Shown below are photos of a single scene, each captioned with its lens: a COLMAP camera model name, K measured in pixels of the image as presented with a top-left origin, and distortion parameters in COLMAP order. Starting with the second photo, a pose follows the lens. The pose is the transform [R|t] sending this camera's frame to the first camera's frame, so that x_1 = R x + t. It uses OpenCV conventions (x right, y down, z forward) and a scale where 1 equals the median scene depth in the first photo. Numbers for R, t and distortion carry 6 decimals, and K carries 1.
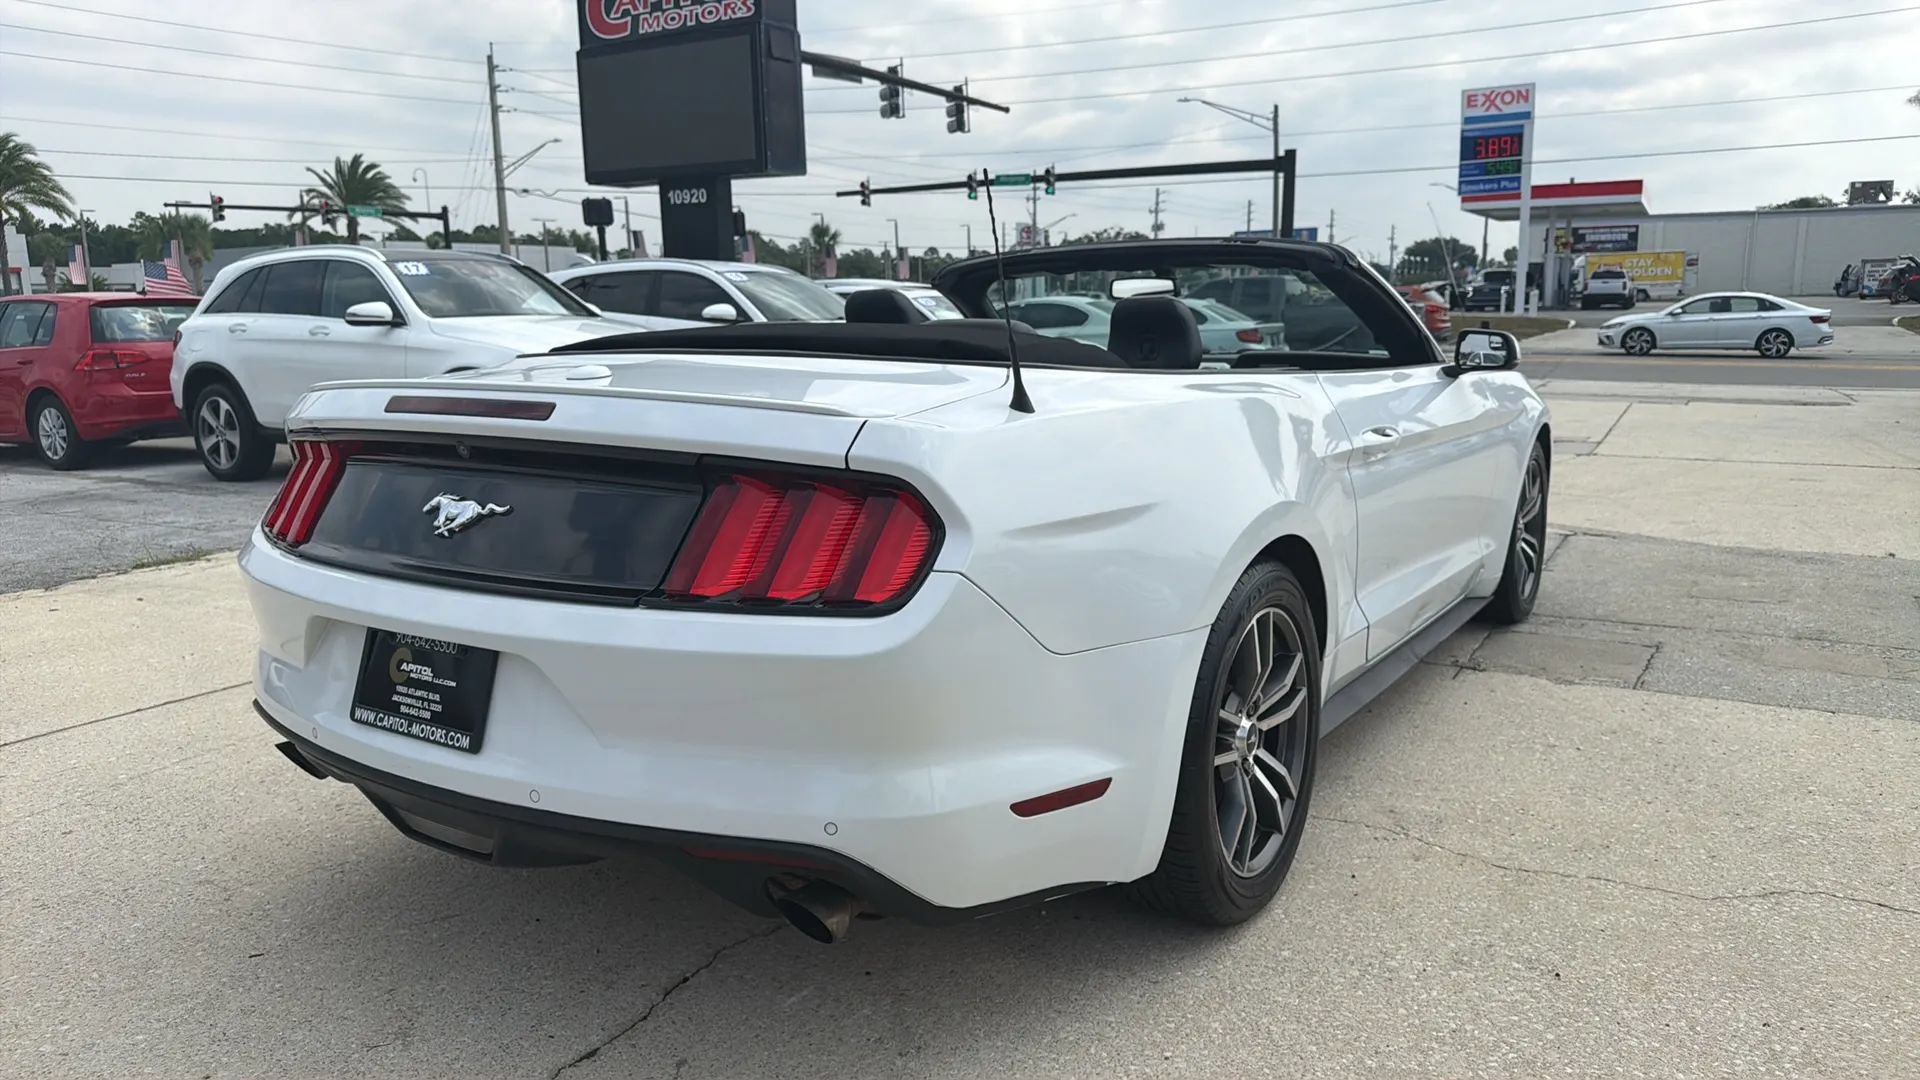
lens RADIAL K [[1297.1, 0, 960.0], [0, 1297.1, 540.0], [0, 0, 1]] dist [0.028931, -0.042703]
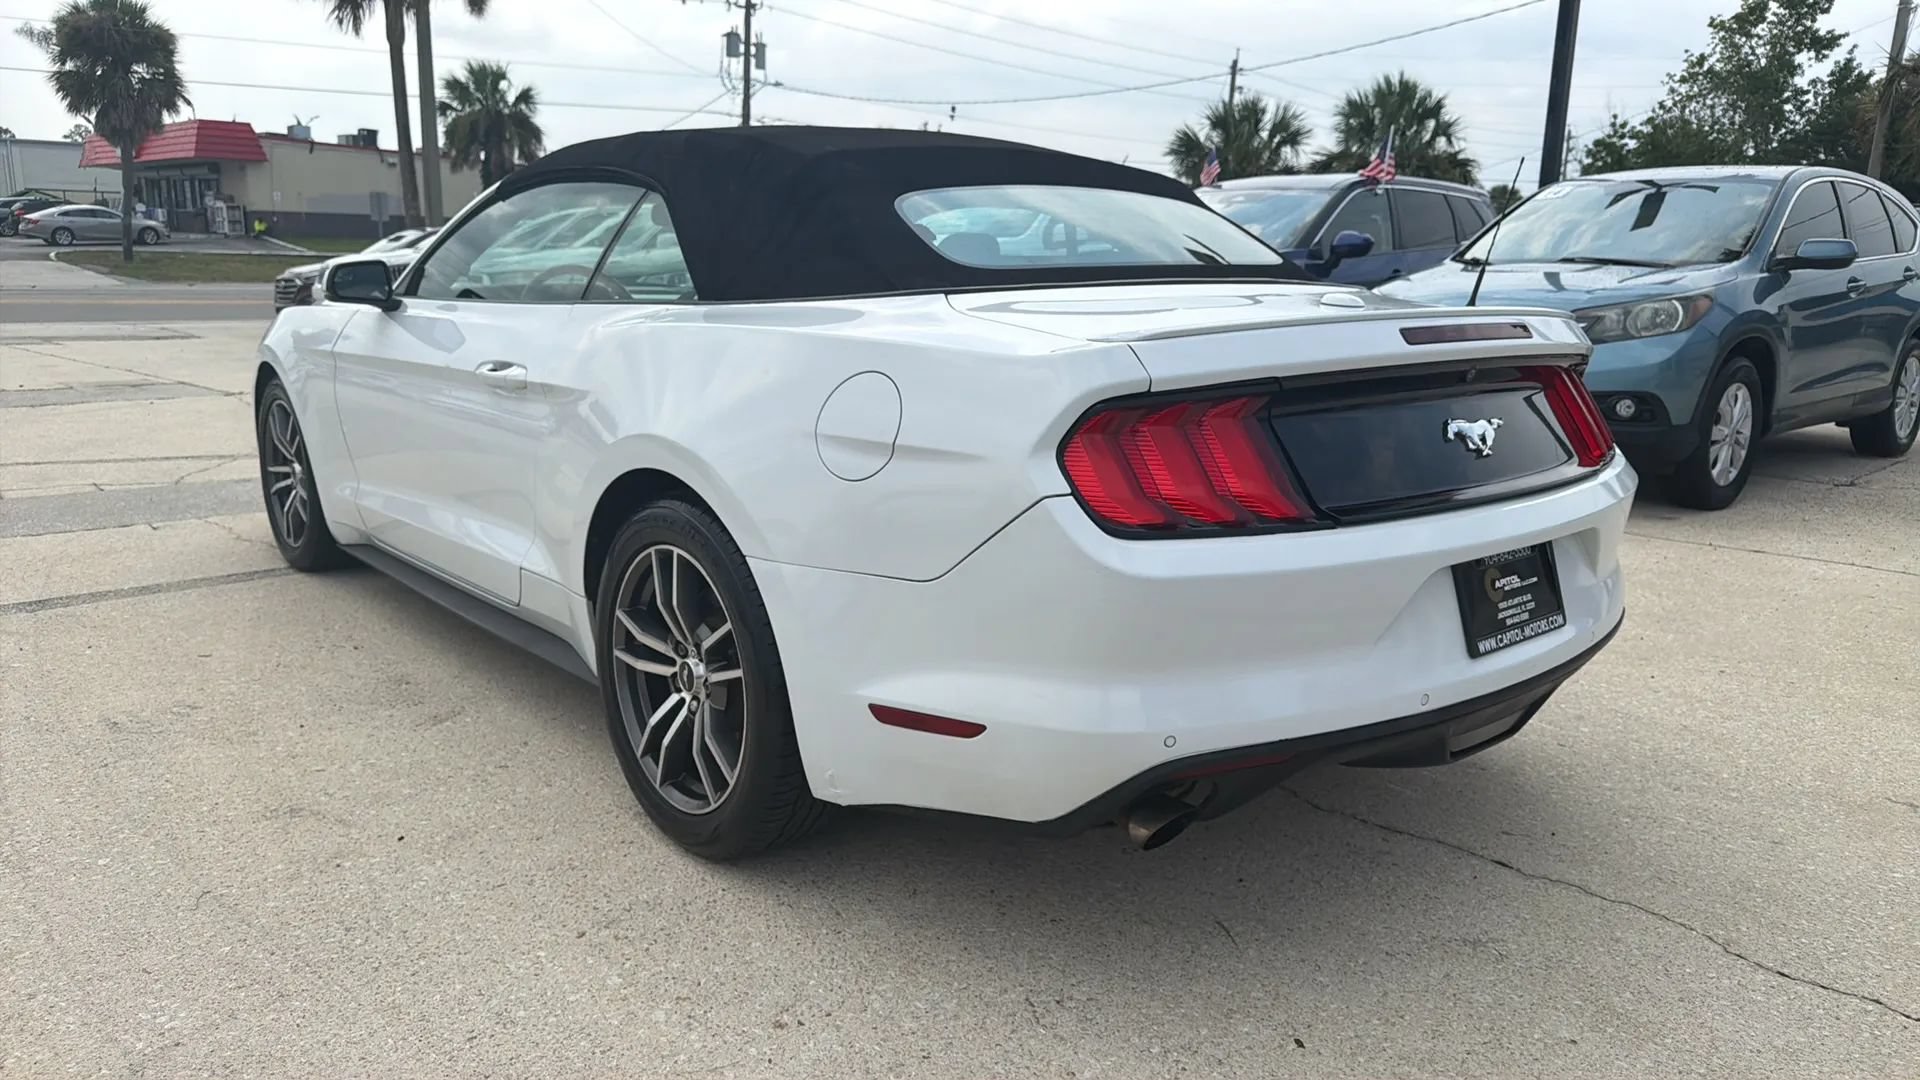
lens RADIAL K [[1305.4, 0, 960.0], [0, 1305.4, 540.0], [0, 0, 1]] dist [0.008239, -0.016463]
pose [[0.271557, -0.187050, 0.944071, -0.671692], [0.142023, 0.977981, 0.152916, -0.069863], [-0.951886, 0.092554, 0.292143, 0.485554]]
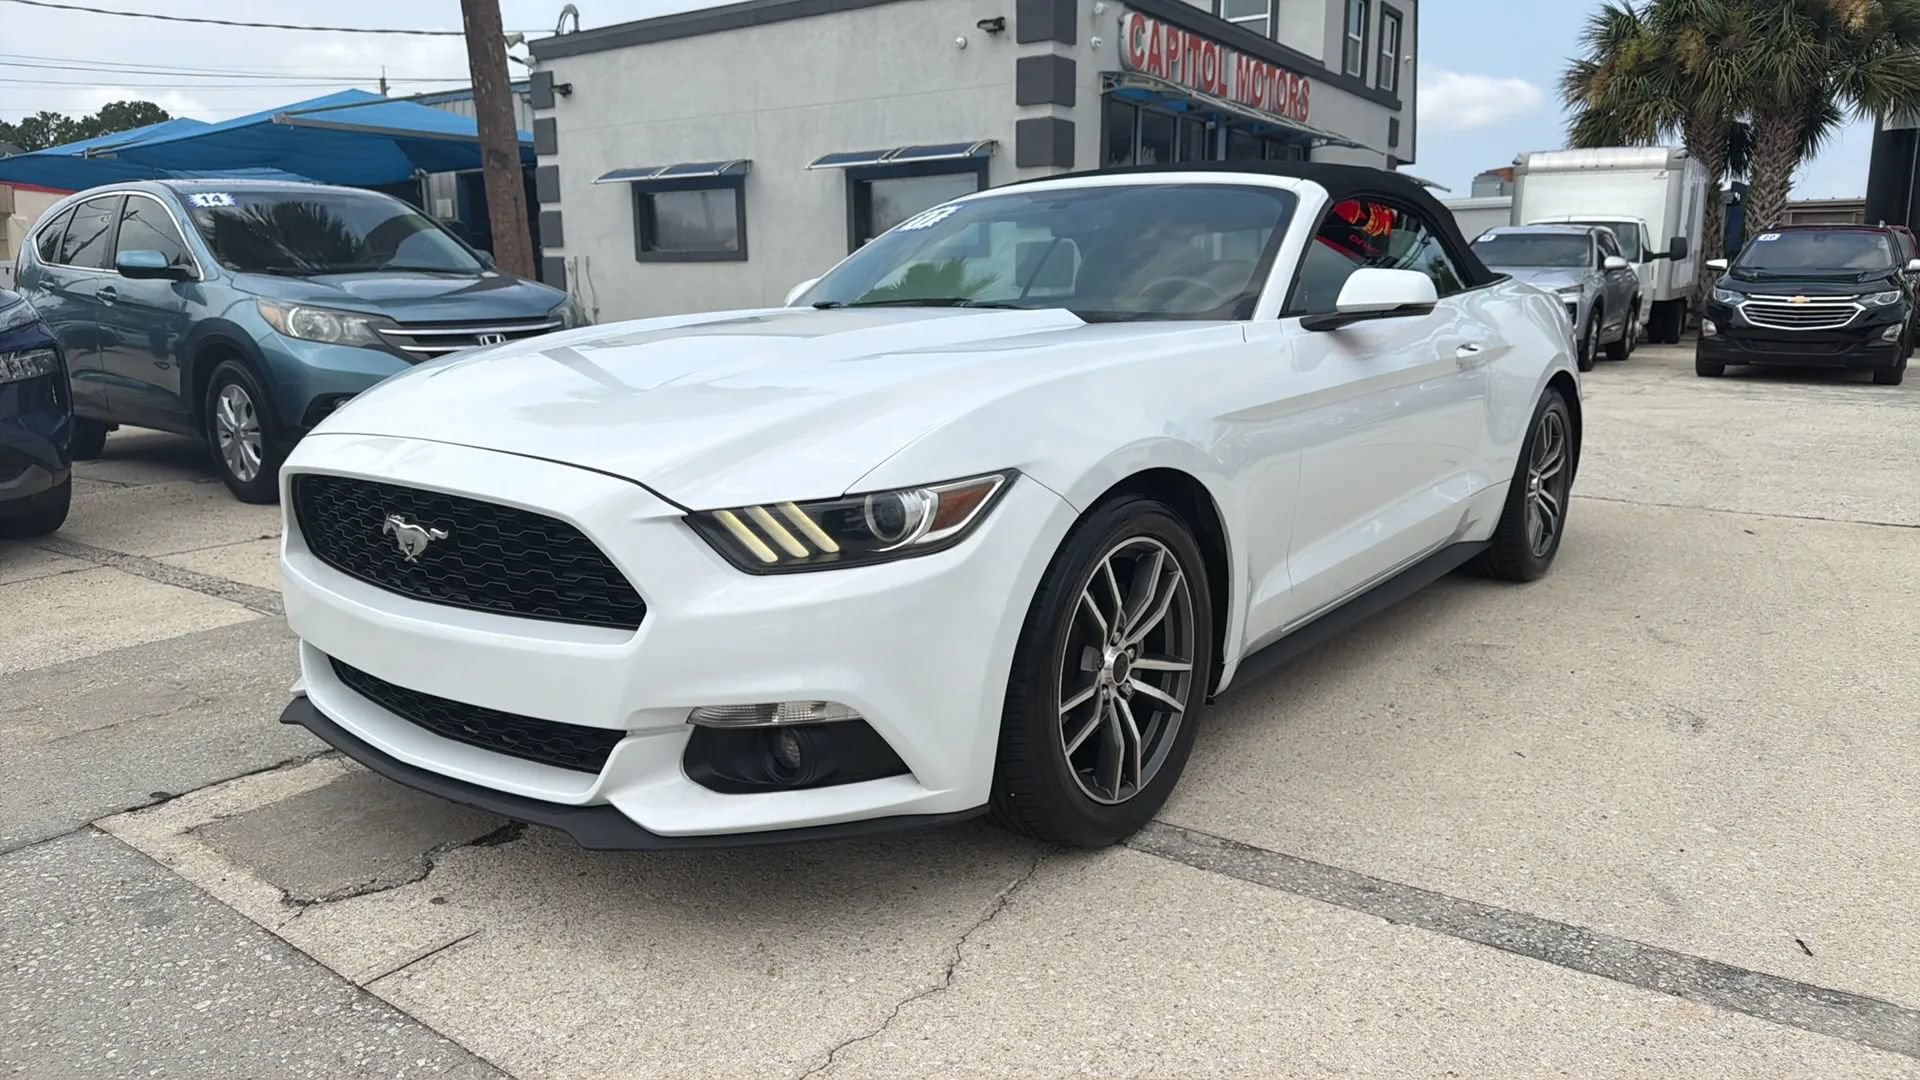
lens RADIAL K [[1298.3, 0, 958.4], [0, 1298.3, 538.6], [0, 0, 1]] dist [0.037227, -0.055715]
pose [[-0.996729, 0.007702, 0.080453, 0.144473], [0.035956, 0.933767, 0.356071, -0.280836], [-0.072382, 0.357799, -0.930989, 1.717727]]
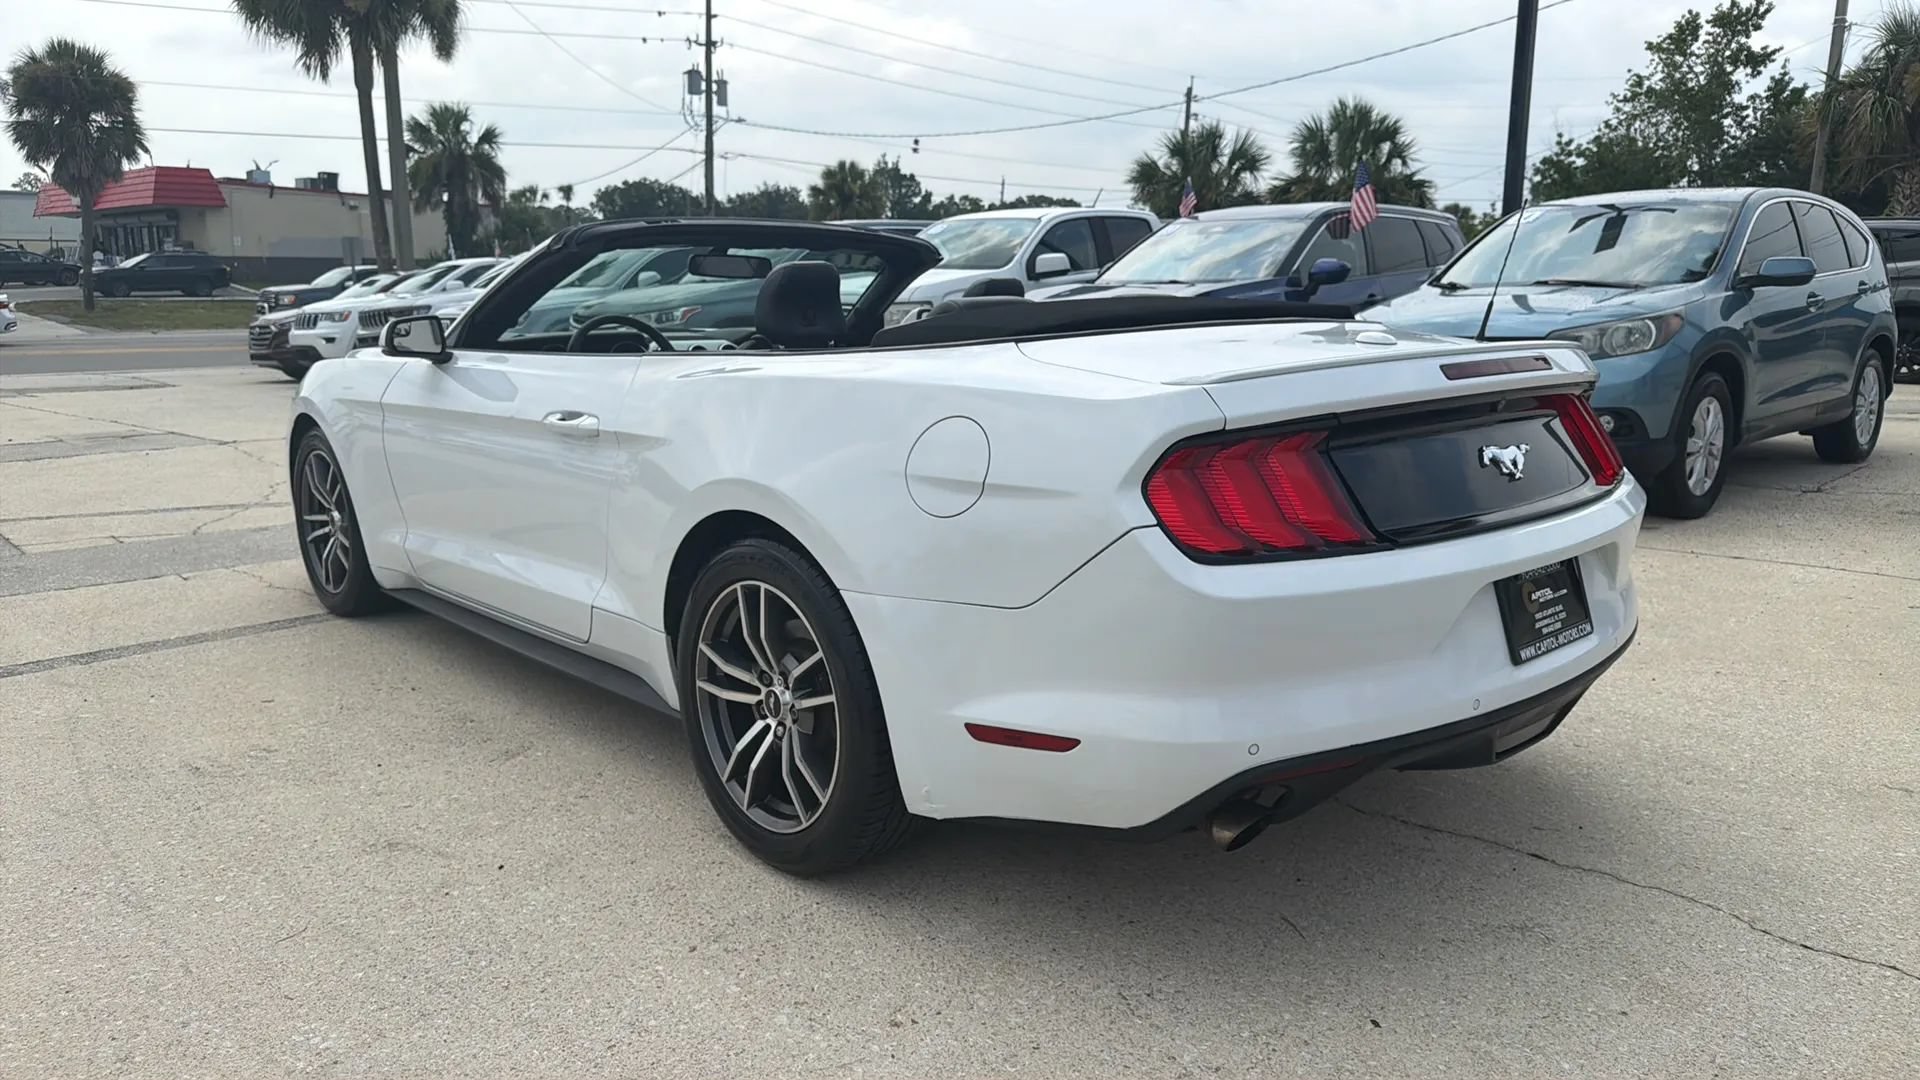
lens RADIAL K [[1297.3, 0, 960.6], [0, 1297.3, 545.6], [0, 0, 1]] dist [0.018910, -0.030358]
pose [[0.243900, -0.178857, 0.953165, -0.714044], [0.165502, 0.976105, 0.140812, -0.082872], [-0.955574, 0.123407, 0.267673, 0.515166]]
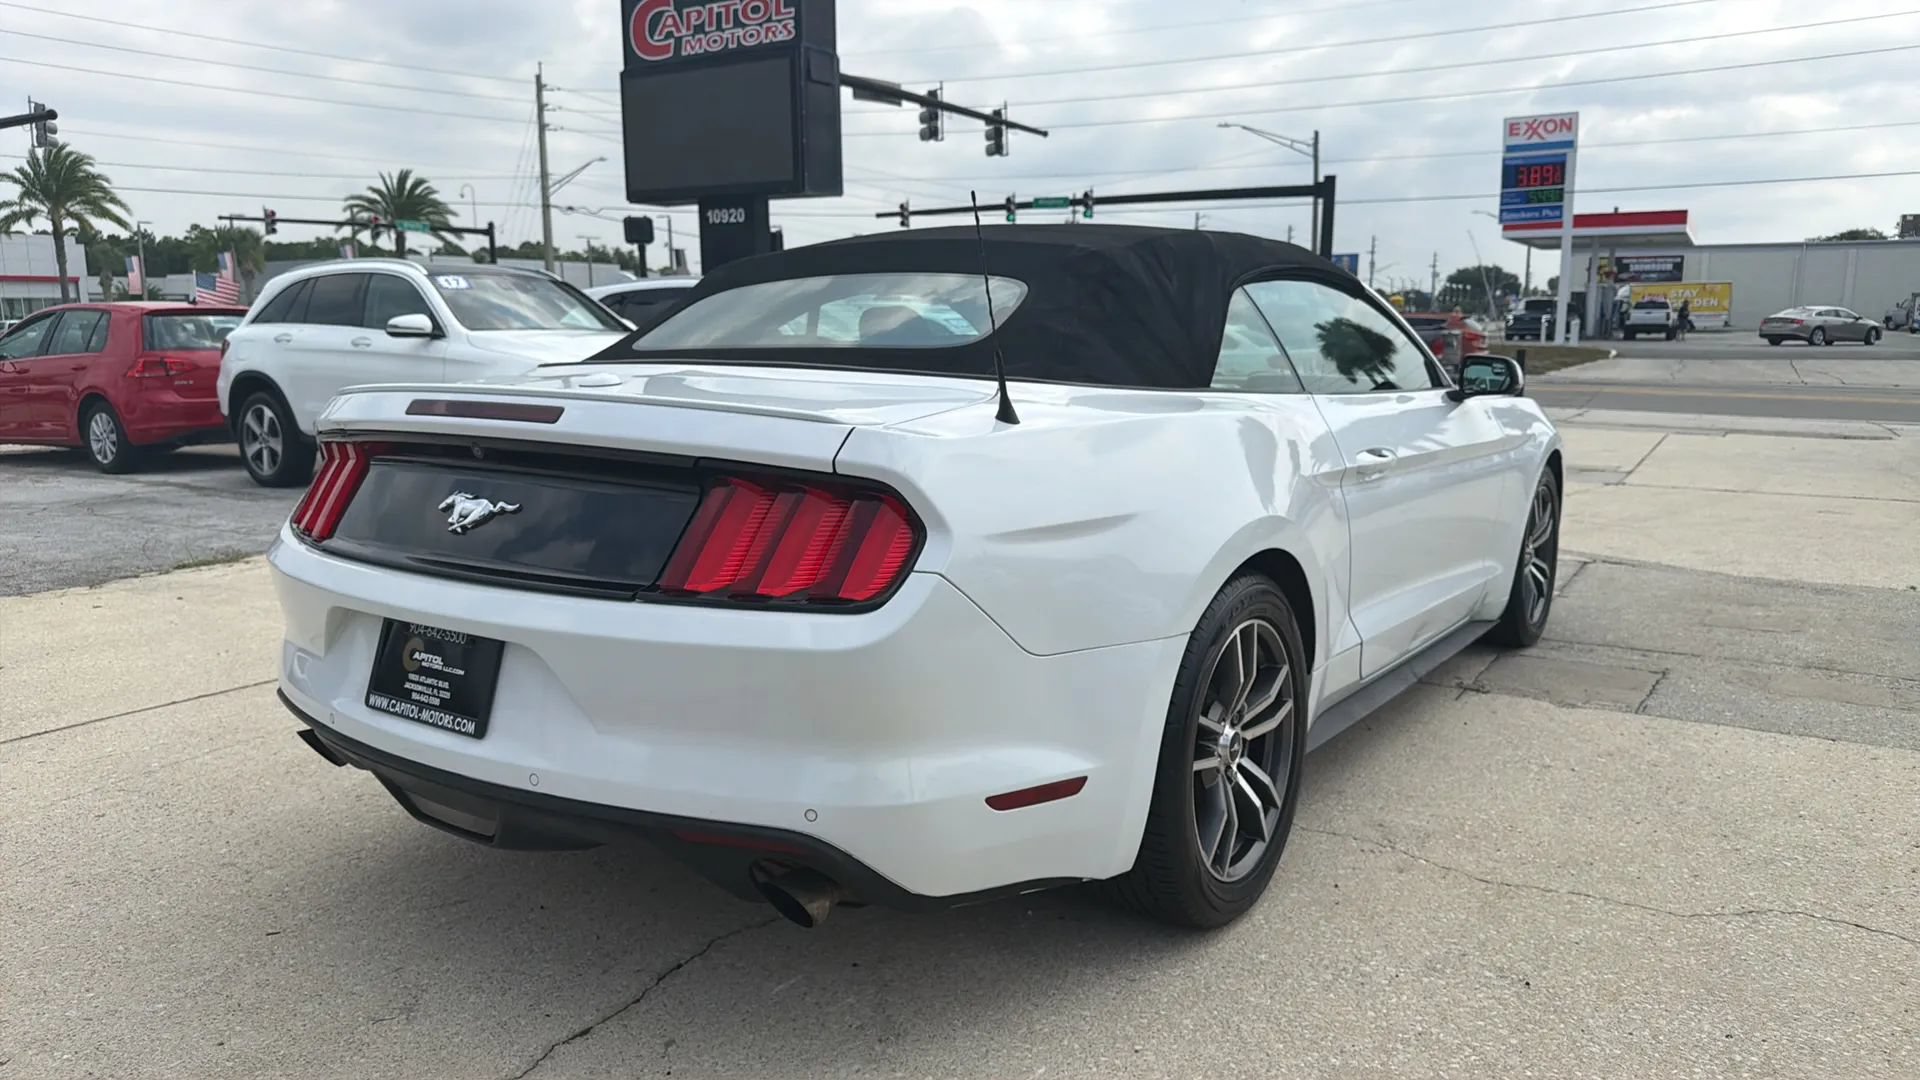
lens RADIAL K [[1298.3, 0, 958.4], [0, 1298.3, 538.6], [0, 0, 1]] dist [0.037227, -0.055715]
pose [[0.999434, 0.018580, -0.028037, 0.016921], [-0.019065, 0.999672, -0.017113, 0.005471], [0.027709, 0.017638, 0.999460, -0.018869]]
